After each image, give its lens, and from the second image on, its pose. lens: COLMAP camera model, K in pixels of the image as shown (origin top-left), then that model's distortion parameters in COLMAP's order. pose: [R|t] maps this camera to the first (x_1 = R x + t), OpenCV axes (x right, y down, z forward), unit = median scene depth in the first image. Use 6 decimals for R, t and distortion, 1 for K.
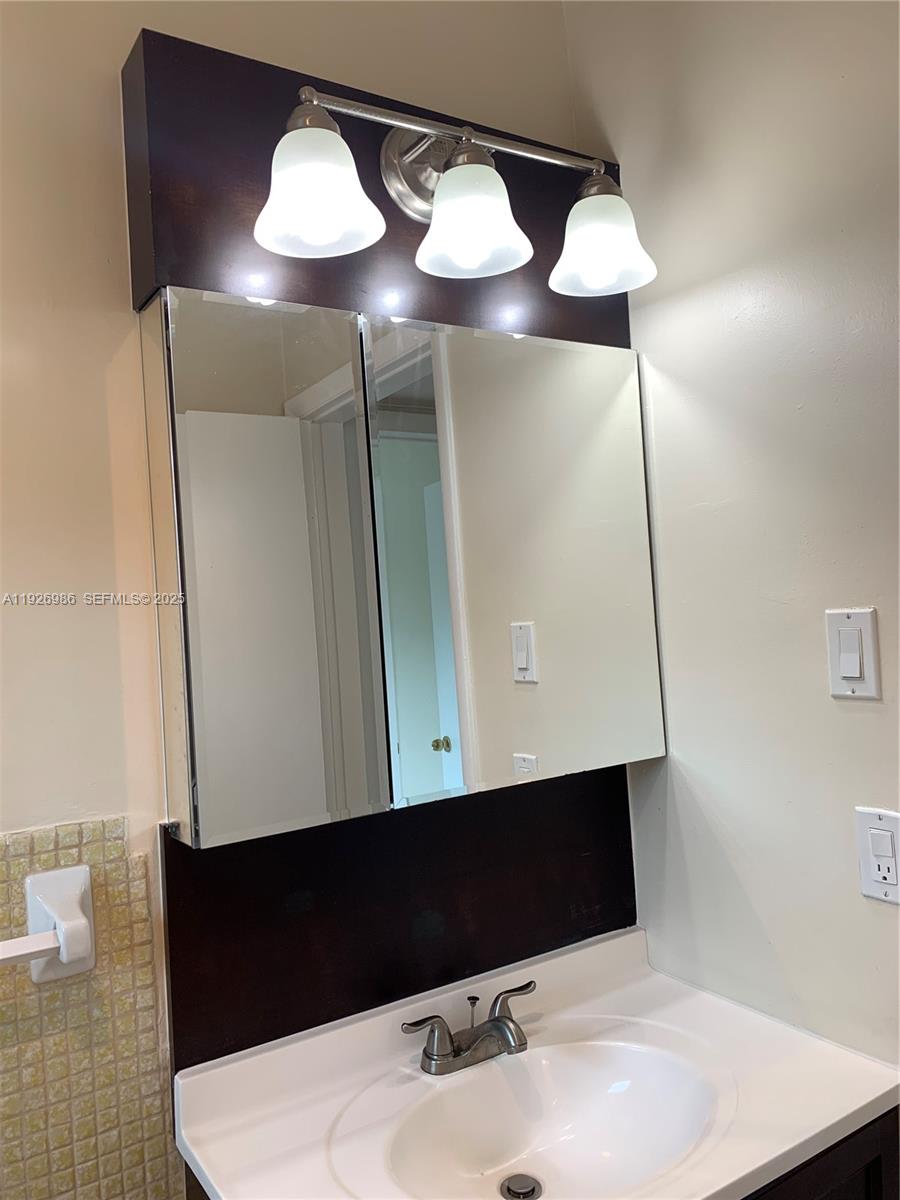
lens RADIAL K [[922.1, 0, 453.7], [0, 922.1, 604.5], [0, 0, 1]] dist [0.027051, -0.036223]
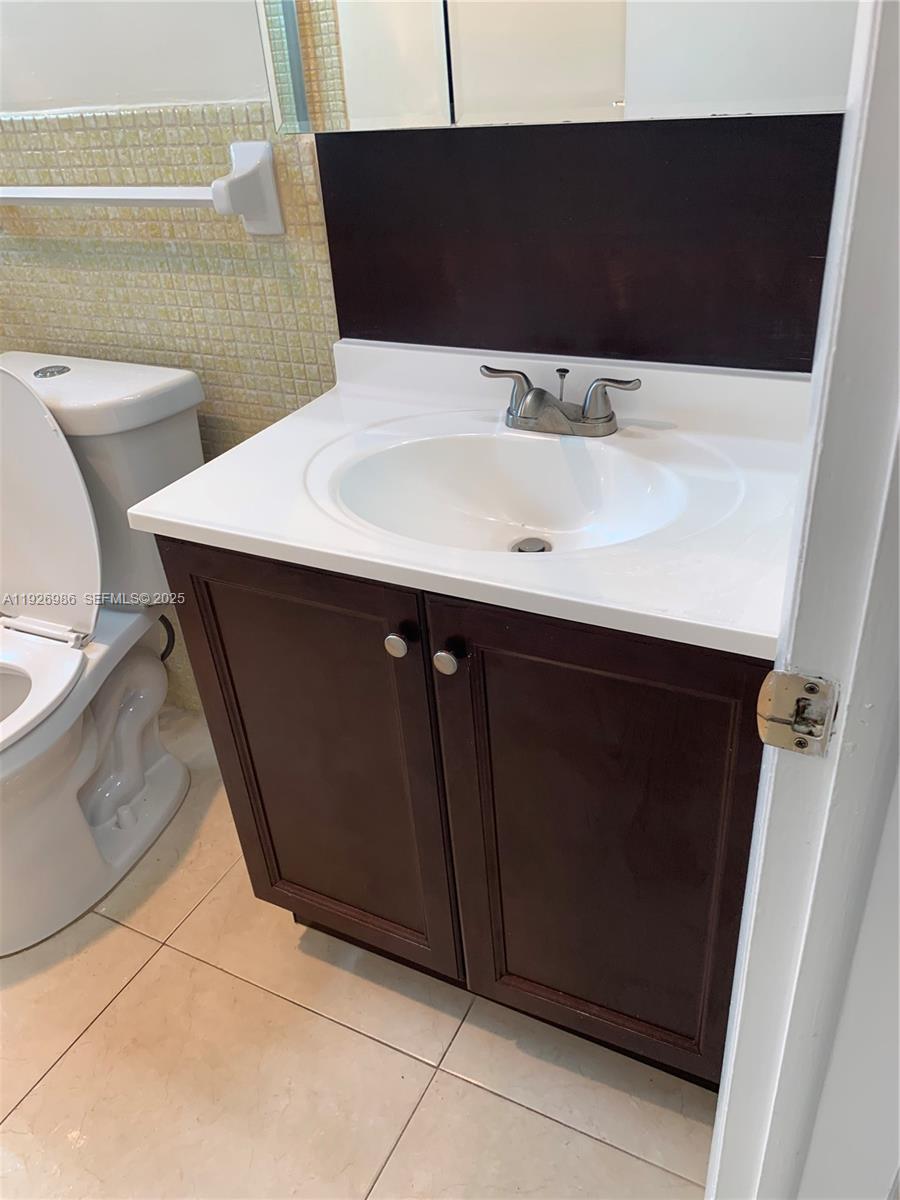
lens RADIAL K [[922.1, 0, 462.7], [0, 922.1, 611.5], [0, 0, 1]] dist [0.027051, -0.036223]
pose [[0.503292, 0.483727, -0.716035, 0.871135], [0.047063, 0.812058, 0.581676, 0.088901], [0.862834, -0.326451, 0.385937, 0.552670]]
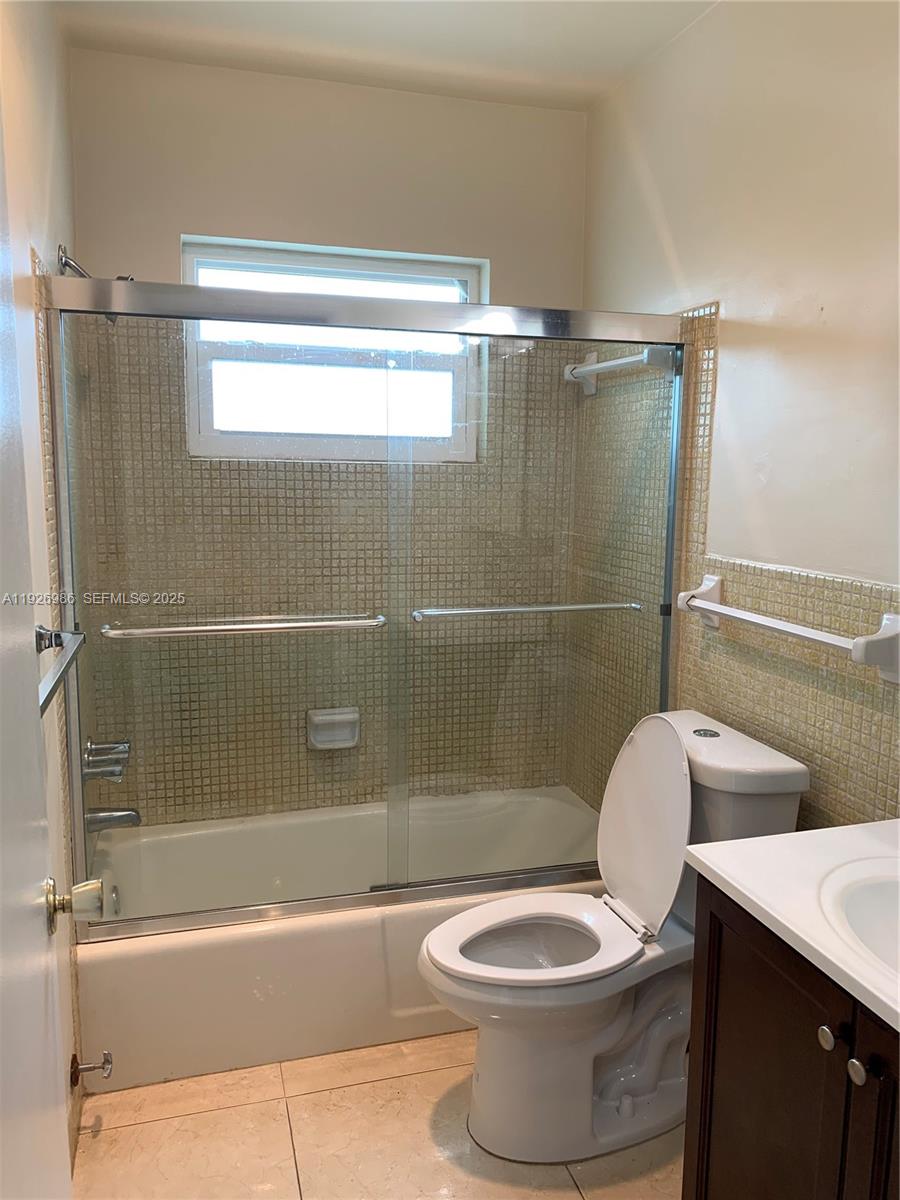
lens RADIAL K [[922.1, 0, 459.9], [0, 922.1, 603.8], [0, 0, 1]] dist [0.027051, -0.036223]
pose [[-0.283846, 0.199273, -0.937935, 1.208104], [0.016202, 0.979024, 0.203100, -0.059678], [0.958733, 0.042453, -0.281120, 0.710875]]
